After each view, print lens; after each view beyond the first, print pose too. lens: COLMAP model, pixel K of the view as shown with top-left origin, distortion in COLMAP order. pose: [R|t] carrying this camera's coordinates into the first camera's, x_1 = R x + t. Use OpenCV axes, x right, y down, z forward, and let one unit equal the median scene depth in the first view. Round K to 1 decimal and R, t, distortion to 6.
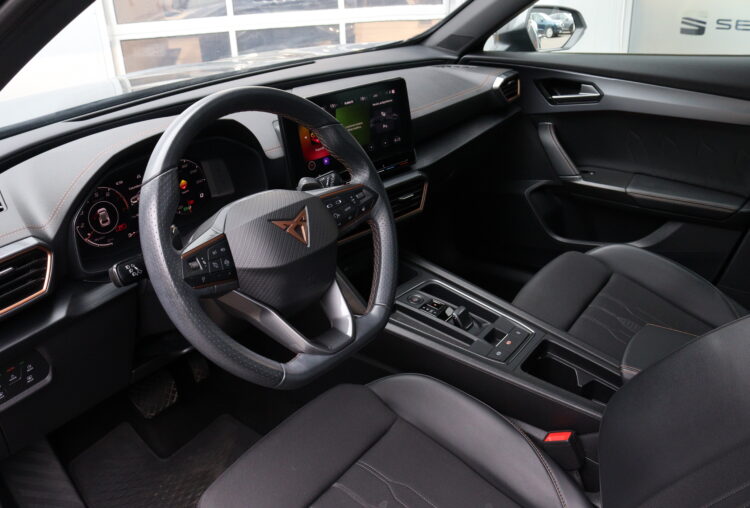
lens RADIAL K [[629.1, 0, 377.8], [0, 629.1, 235.2], [0, 0, 1]] dist [-0.089576, -0.000226]
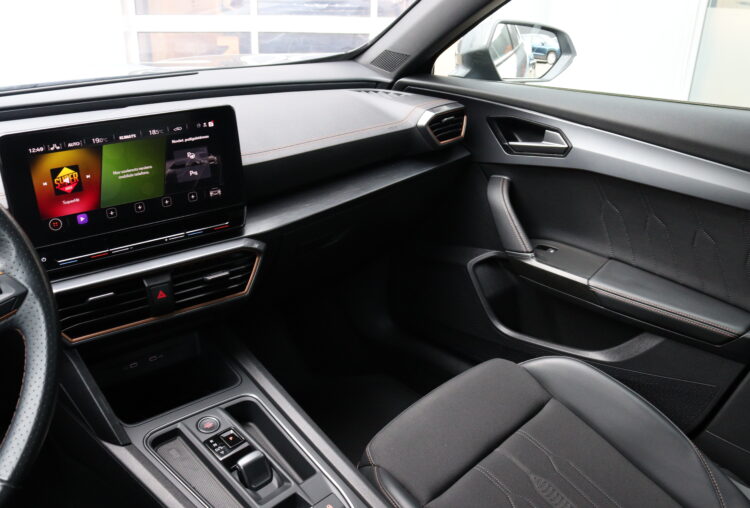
lens RADIAL K [[643.6, 0, 376.3], [0, 643.6, 233.7], [0, 0, 1]] dist [-0.141613, 0.121119]
pose [[0.990207, 0.104805, -0.092225, 0.216573], [-0.106961, 0.994086, -0.018750, -0.087700], [0.089714, 0.028431, 0.995562, 0.241730]]
